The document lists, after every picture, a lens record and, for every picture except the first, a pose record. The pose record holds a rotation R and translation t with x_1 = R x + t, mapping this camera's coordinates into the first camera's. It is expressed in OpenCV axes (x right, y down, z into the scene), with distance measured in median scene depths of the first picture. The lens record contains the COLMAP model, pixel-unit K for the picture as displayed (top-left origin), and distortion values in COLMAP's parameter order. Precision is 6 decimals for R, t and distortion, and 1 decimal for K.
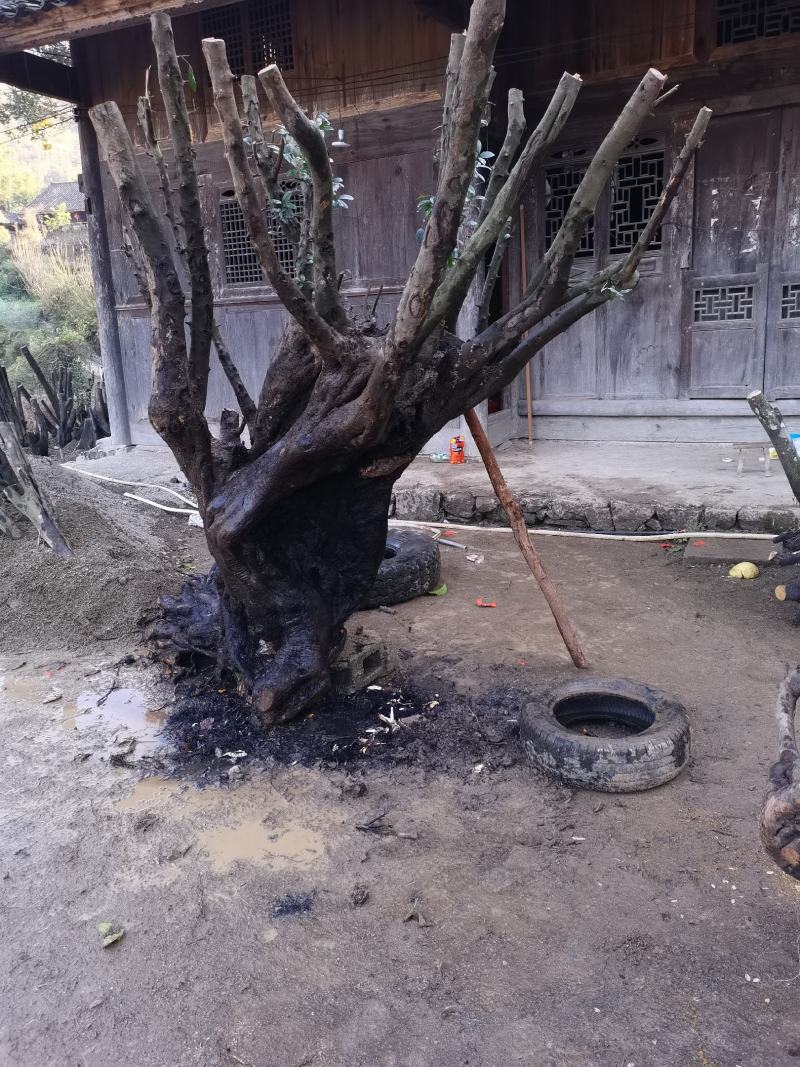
lens RADIAL K [[809.8, 0, 400.4], [0, 809.8, 531.8], [0, 0, 1]] dist [0.064234, -0.058139]
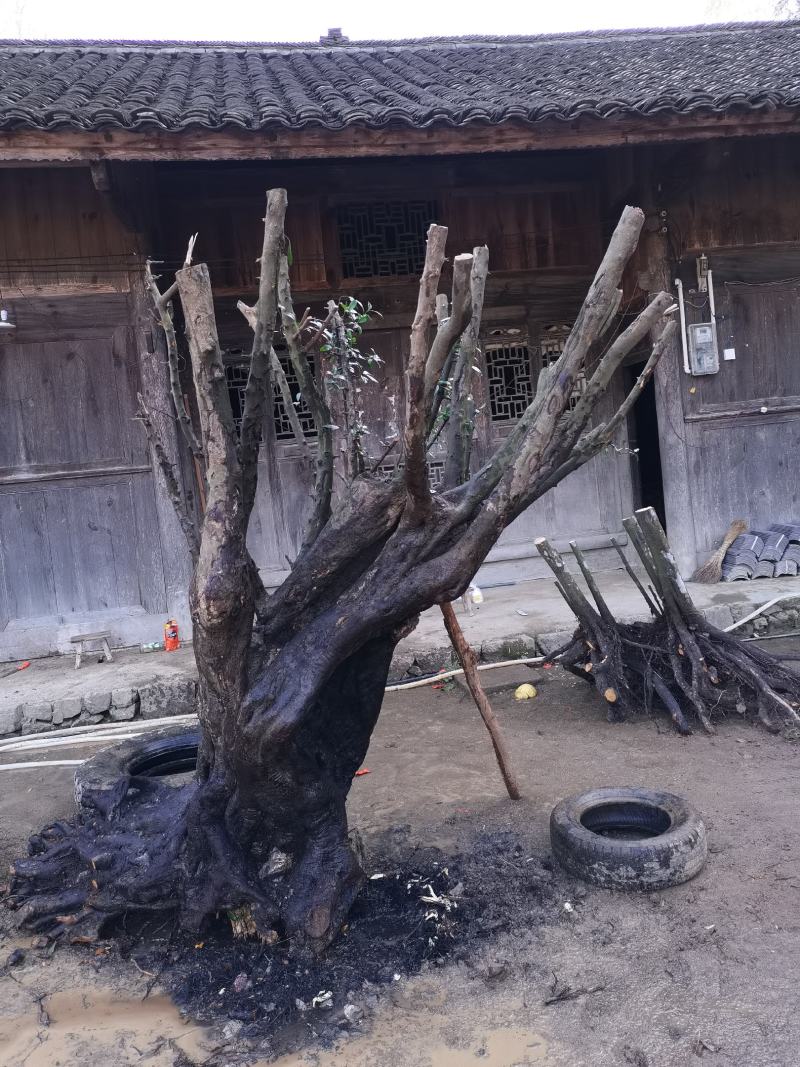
lens RADIAL K [[809.8, 0, 400.2], [0, 809.8, 529.0], [0, 0, 1]] dist [0.064234, -0.058139]
pose [[0.812984, -0.065877, 0.578548, -0.322165], [0.195228, 0.966908, -0.164240, -0.018080], [-0.548583, 0.246474, 0.798942, 0.097079]]
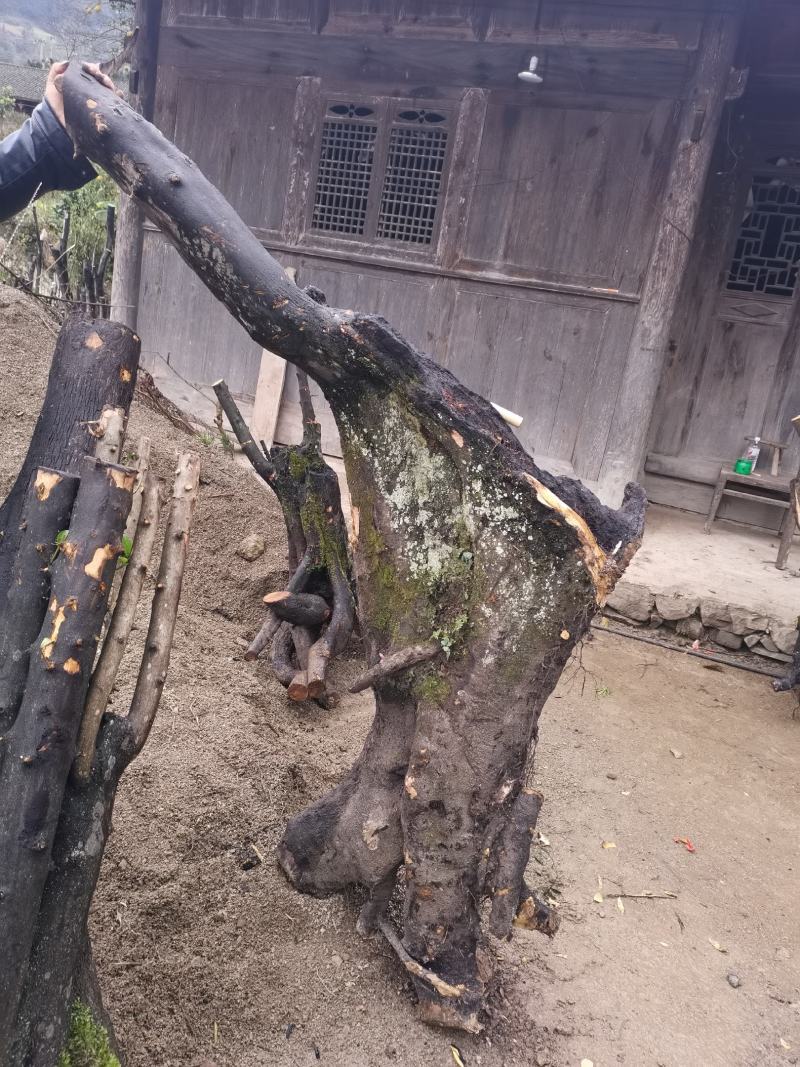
lens RADIAL K [[809.8, 0, 402.9], [0, 809.8, 532.5], [0, 0, 1]] dist [0.064234, -0.058139]
pose [[0.976066, 0.171937, 0.133162, -0.263600], [-0.175694, 0.984300, 0.016905, -0.078450], [-0.128165, -0.039896, 0.990950, 0.331193]]
